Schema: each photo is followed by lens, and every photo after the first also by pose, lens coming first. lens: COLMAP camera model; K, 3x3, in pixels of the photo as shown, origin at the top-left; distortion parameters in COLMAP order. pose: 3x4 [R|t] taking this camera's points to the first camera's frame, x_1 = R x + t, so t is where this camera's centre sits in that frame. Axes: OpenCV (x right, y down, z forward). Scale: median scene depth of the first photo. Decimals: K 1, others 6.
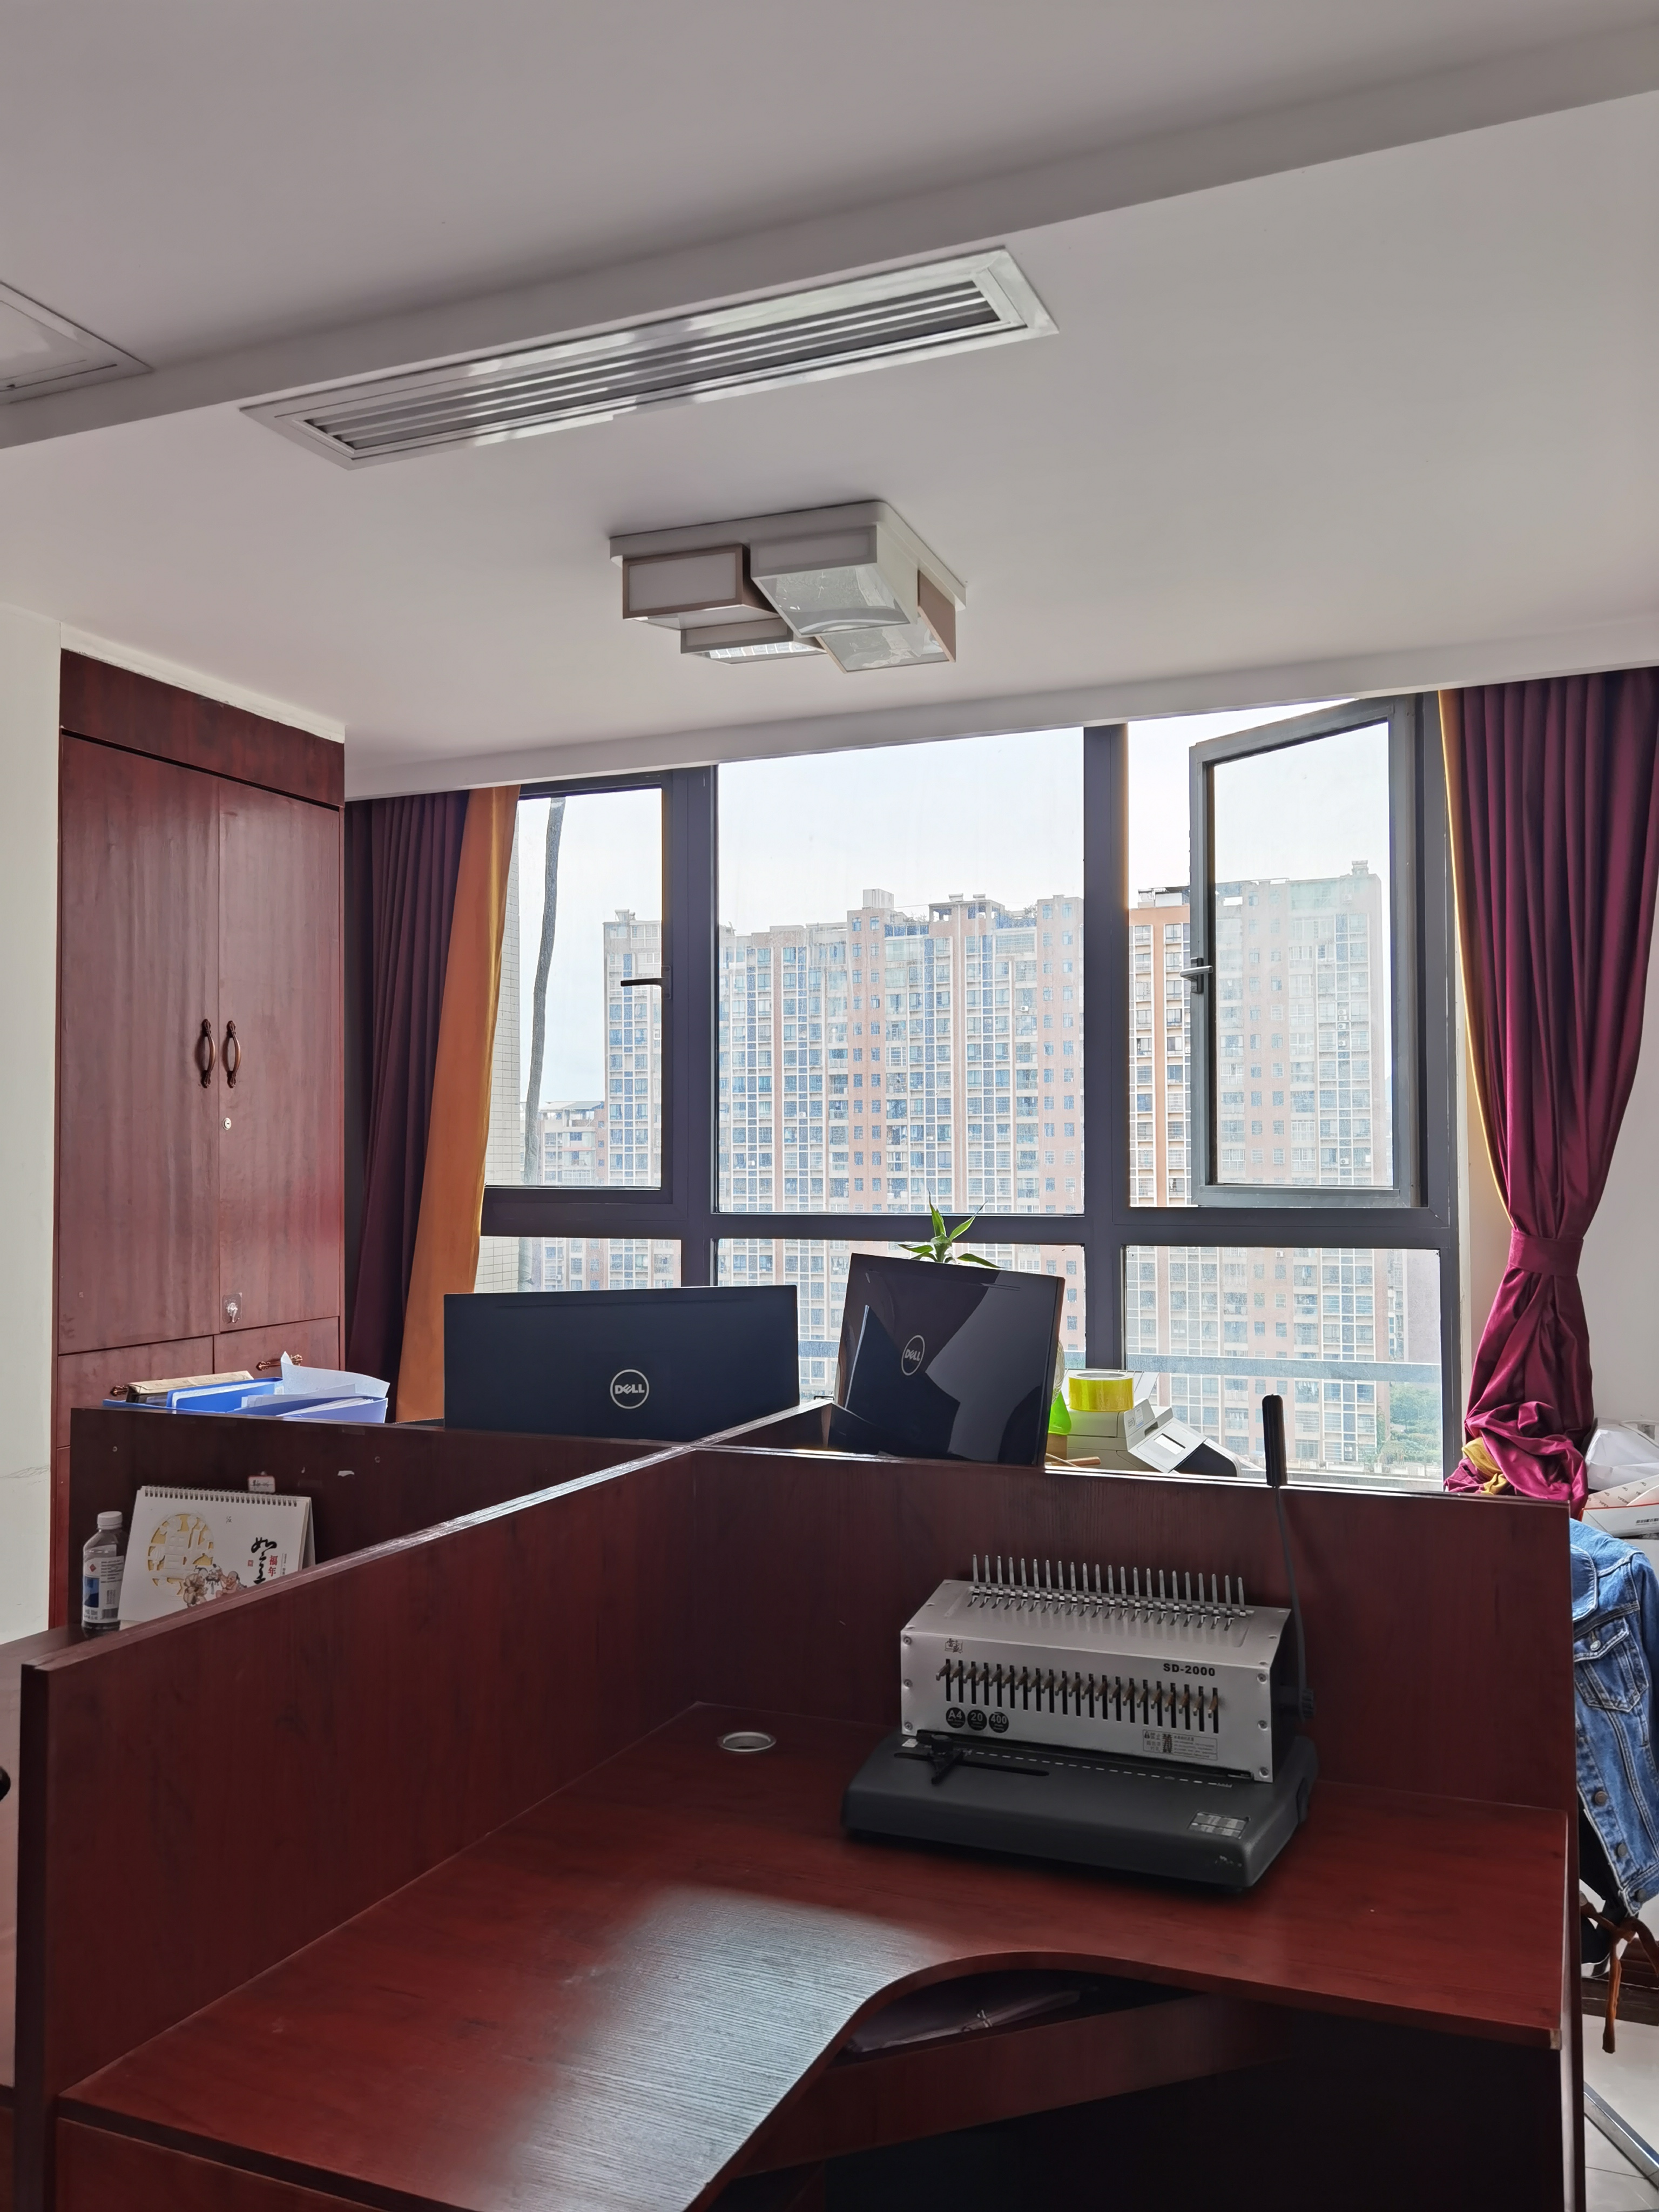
lens RADIAL K [[1773.1, 0, 829.5], [0, 1773.1, 1106.0], [0, 0, 1]] dist [0.015653, 0.006846]
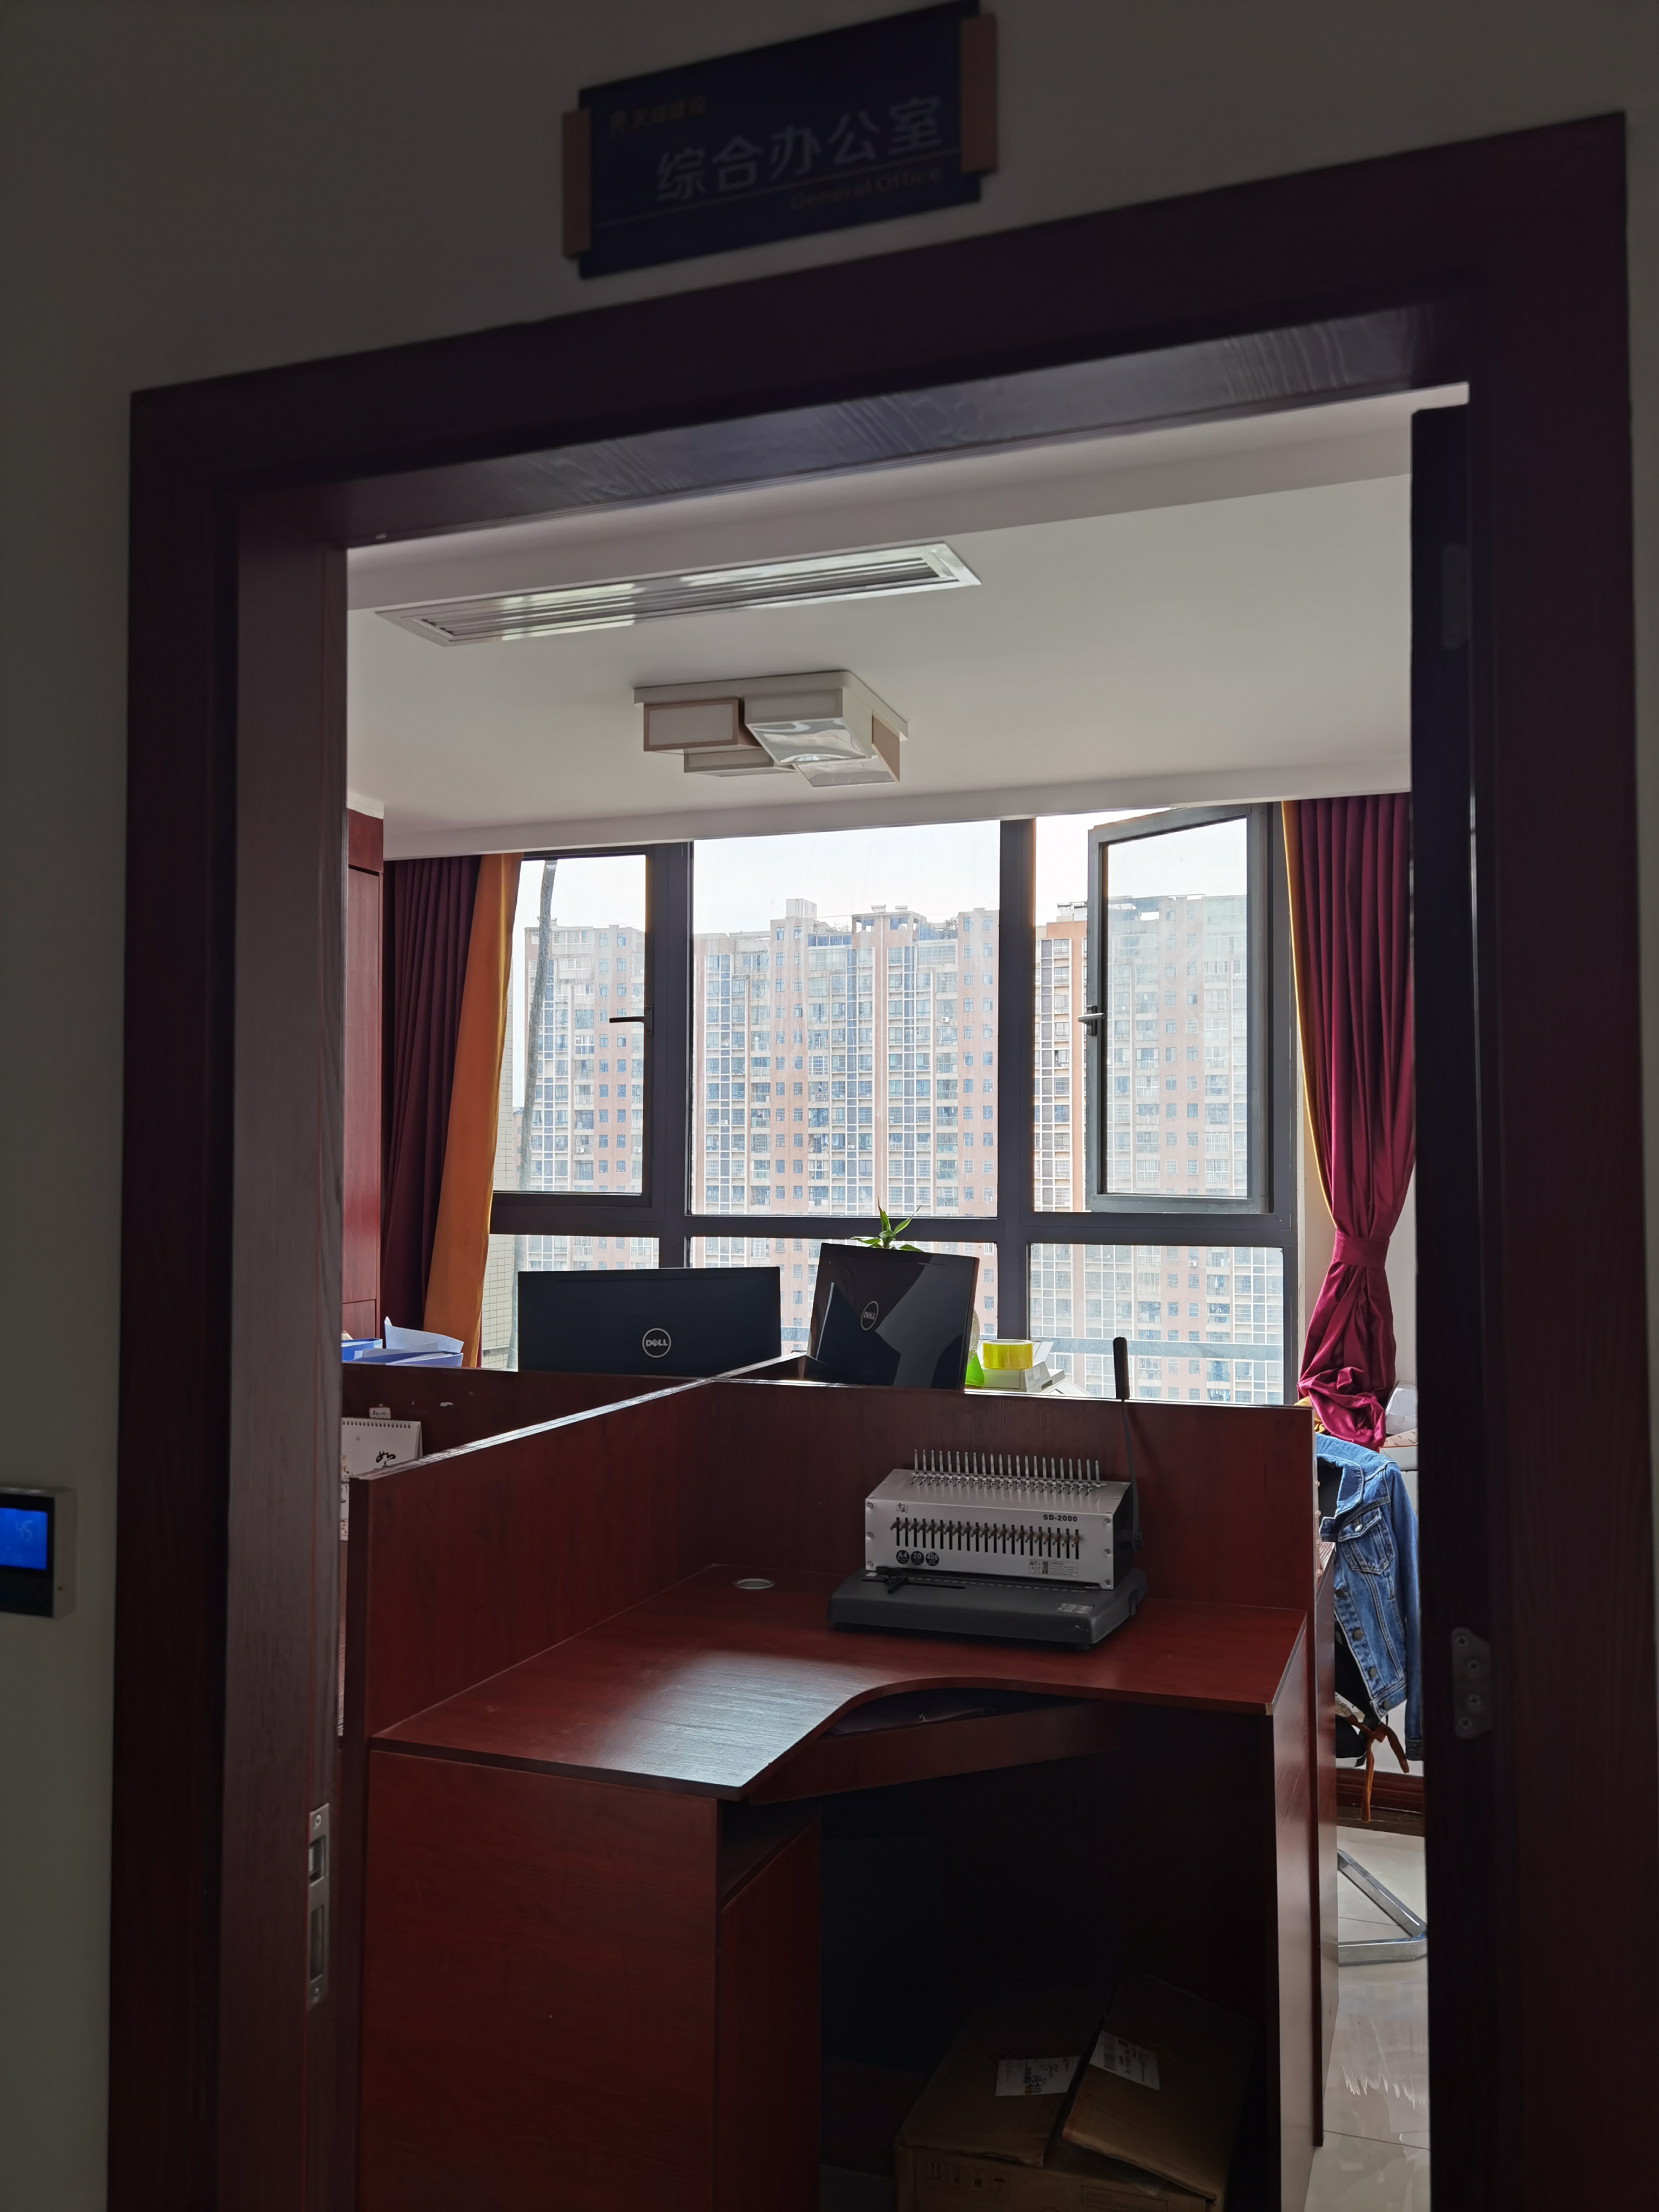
lens RADIAL K [[1773.1, 0, 829.5], [0, 1773.1, 1106.0], [0, 0, 1]] dist [0.015653, 0.006846]
pose [[0.998954, 0.008951, 0.044844, -0.032276], [-0.008755, 0.999951, -0.004585, -0.010784], [-0.044883, 0.004188, 0.998983, -0.254539]]
